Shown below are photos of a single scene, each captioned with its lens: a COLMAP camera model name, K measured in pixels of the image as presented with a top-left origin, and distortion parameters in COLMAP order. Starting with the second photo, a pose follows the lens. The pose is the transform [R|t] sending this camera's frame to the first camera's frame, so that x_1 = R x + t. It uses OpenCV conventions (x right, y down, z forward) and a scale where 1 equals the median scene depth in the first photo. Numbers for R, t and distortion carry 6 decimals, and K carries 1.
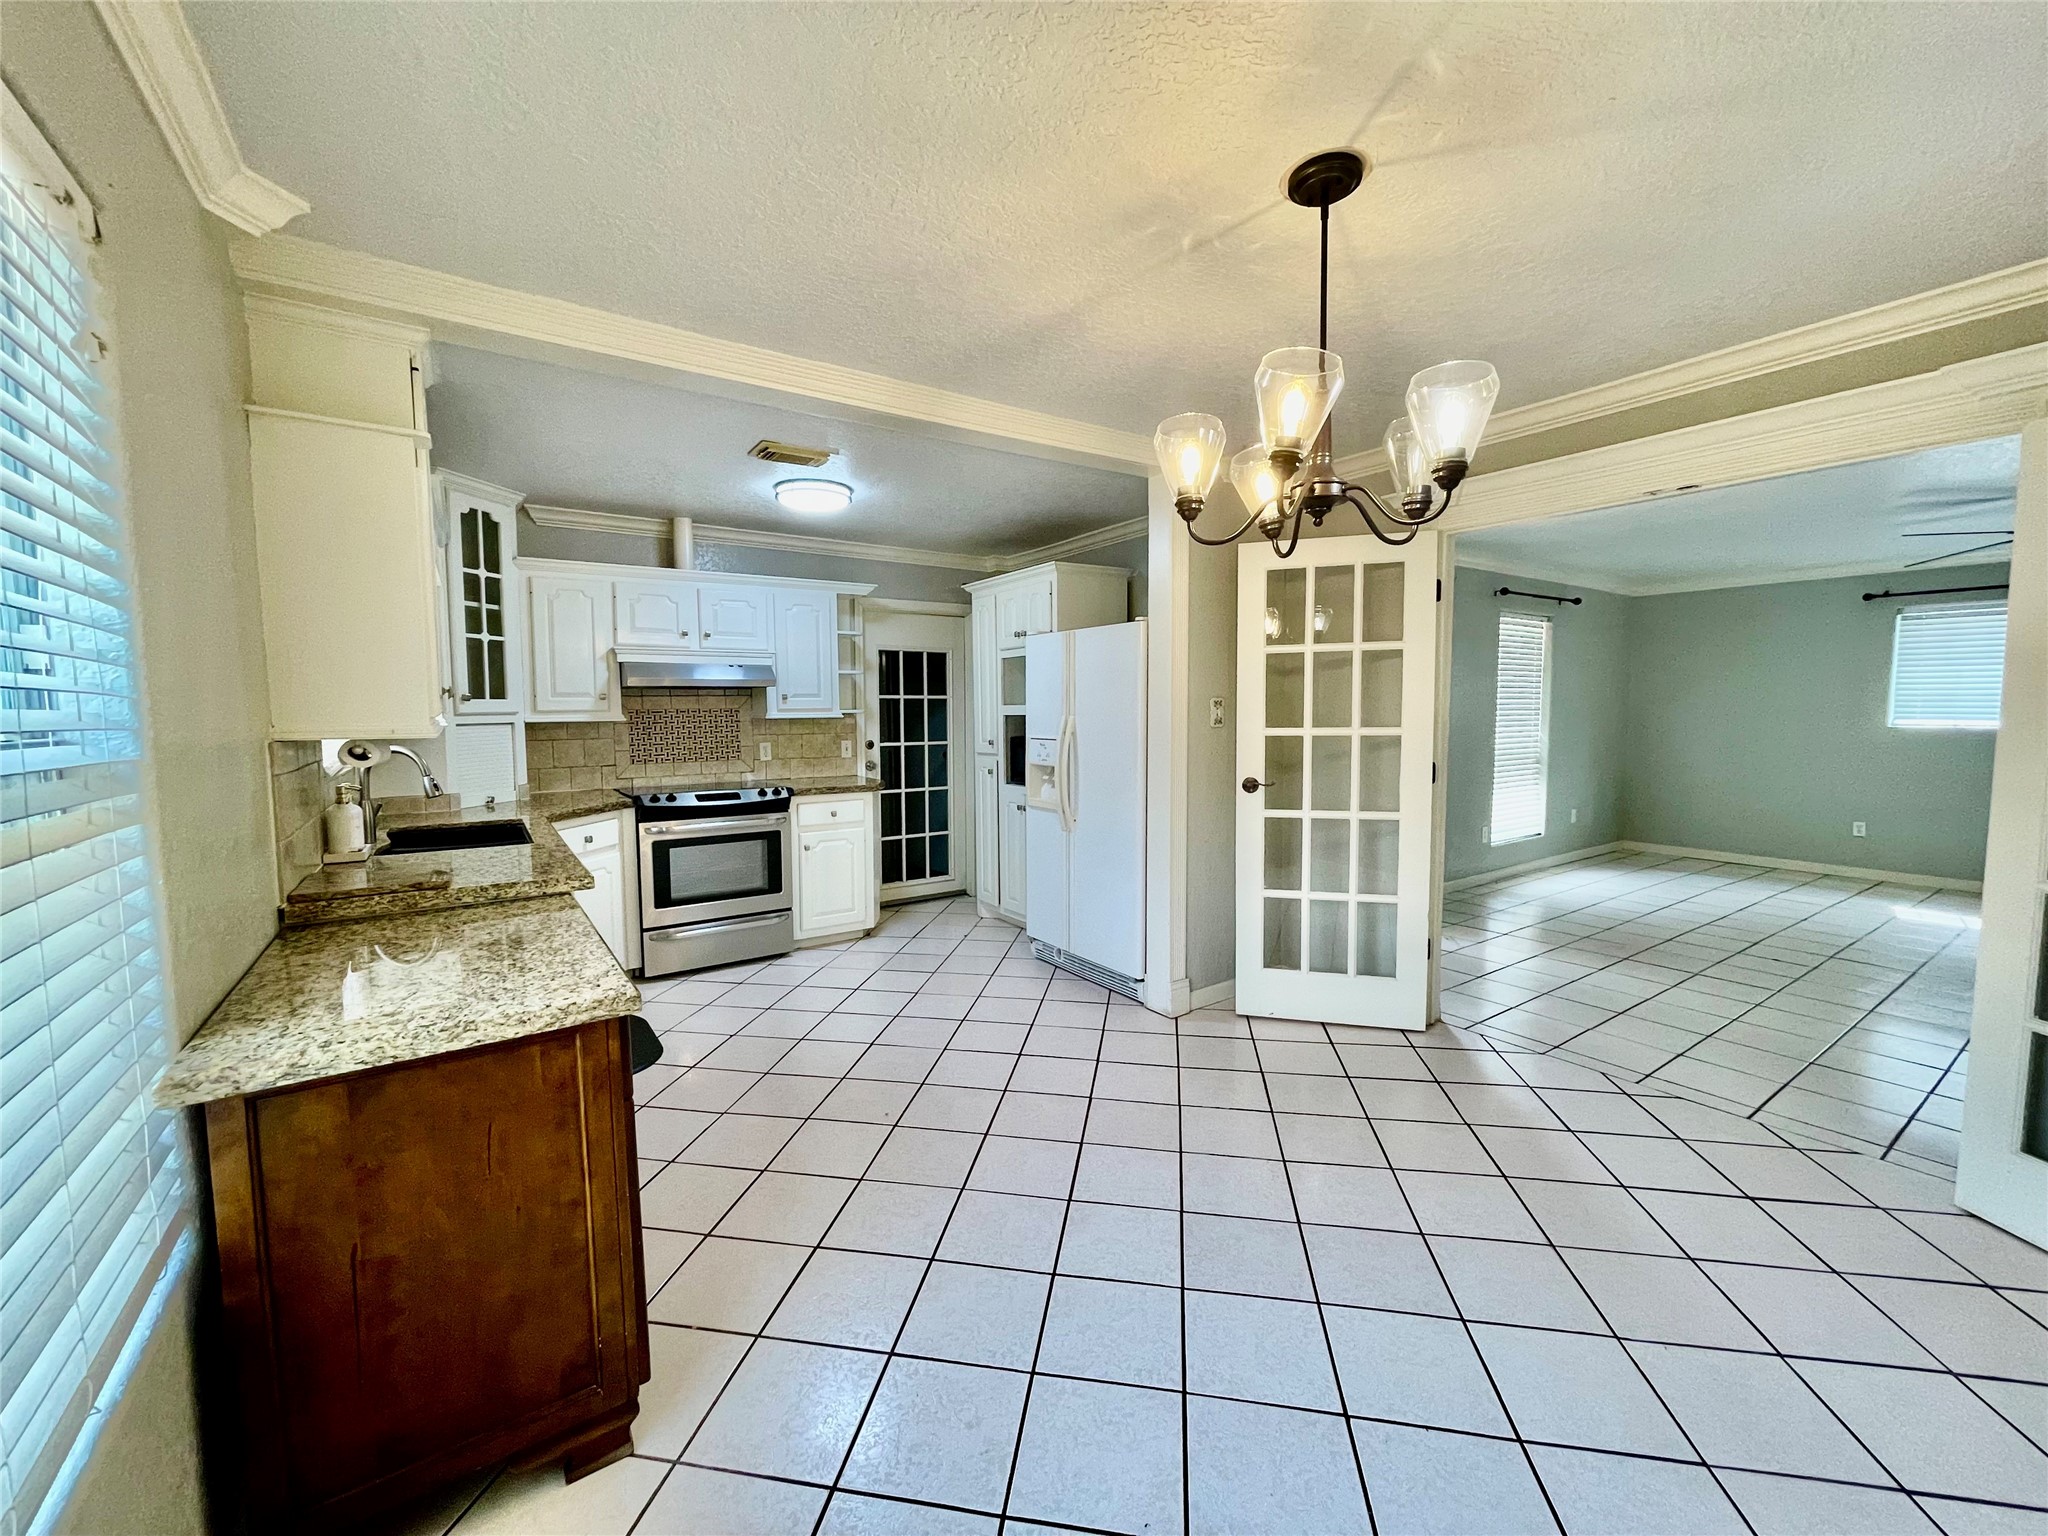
lens RADIAL K [[824.4, 0, 1022.5], [0, 824.4, 774.7], [0, 0, 1]] dist [0.002007, 0.000856]
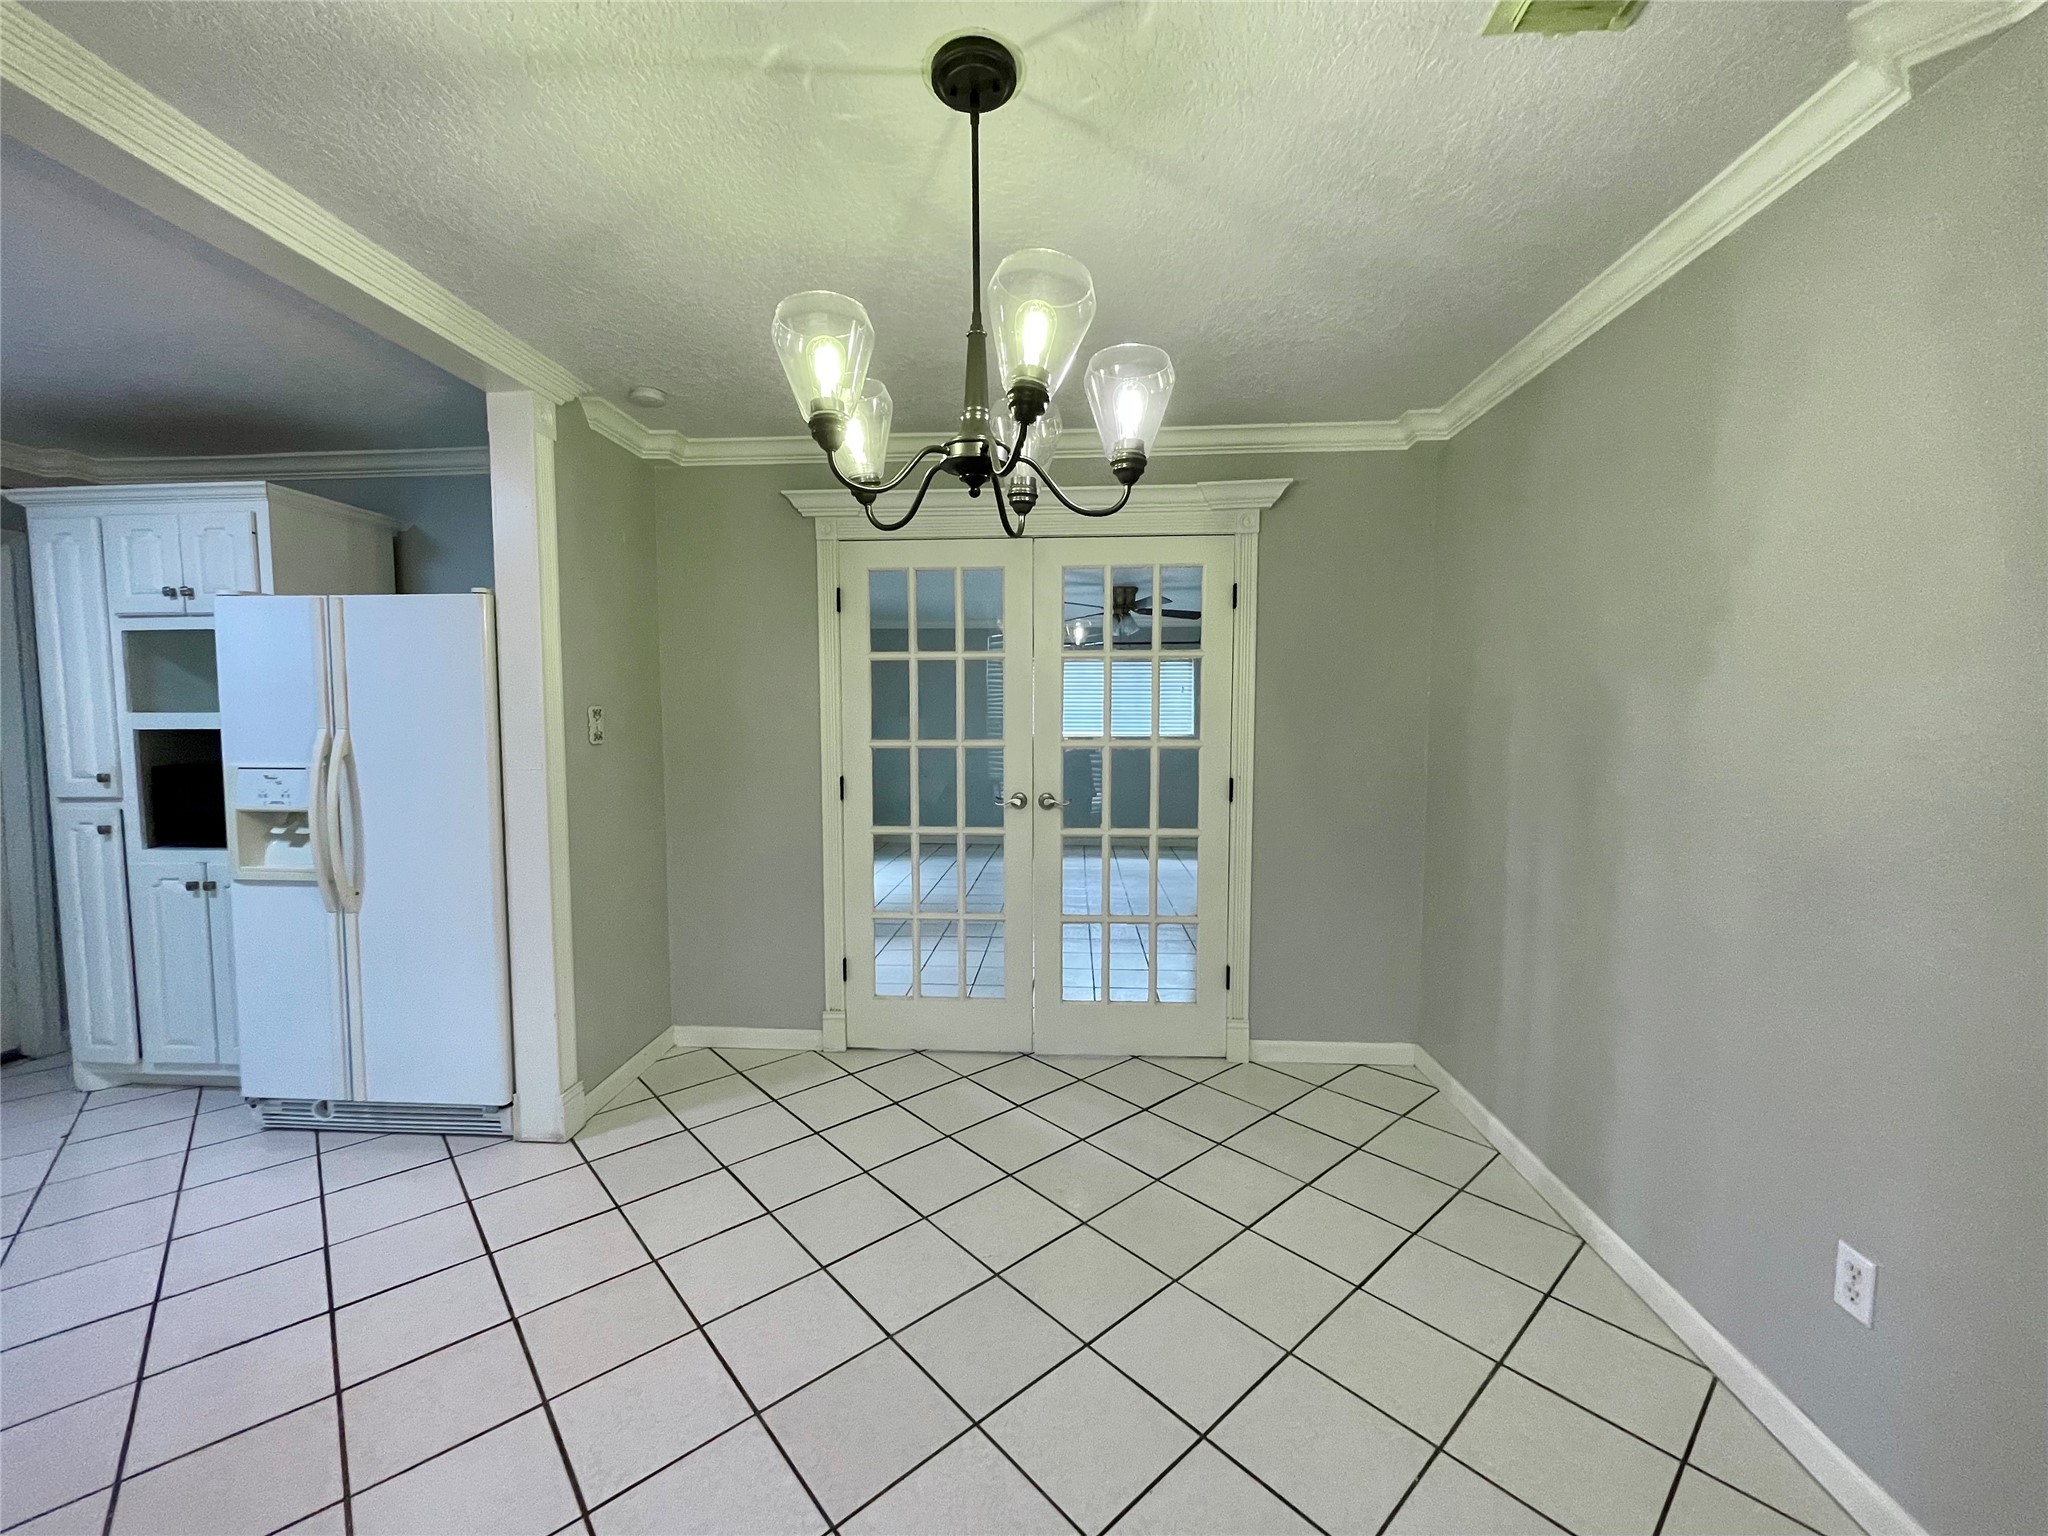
lens RADIAL K [[824.4, 0, 1018.3], [0, 824.4, 771.0], [0, 0, 1]] dist [0.002007, 0.000856]
pose [[0.623173, -0.043684, 0.780863, -0.109160], [0.060891, 0.998118, 0.007243, -0.012283], [-0.779710, 0.043034, 0.624661, 0.187704]]
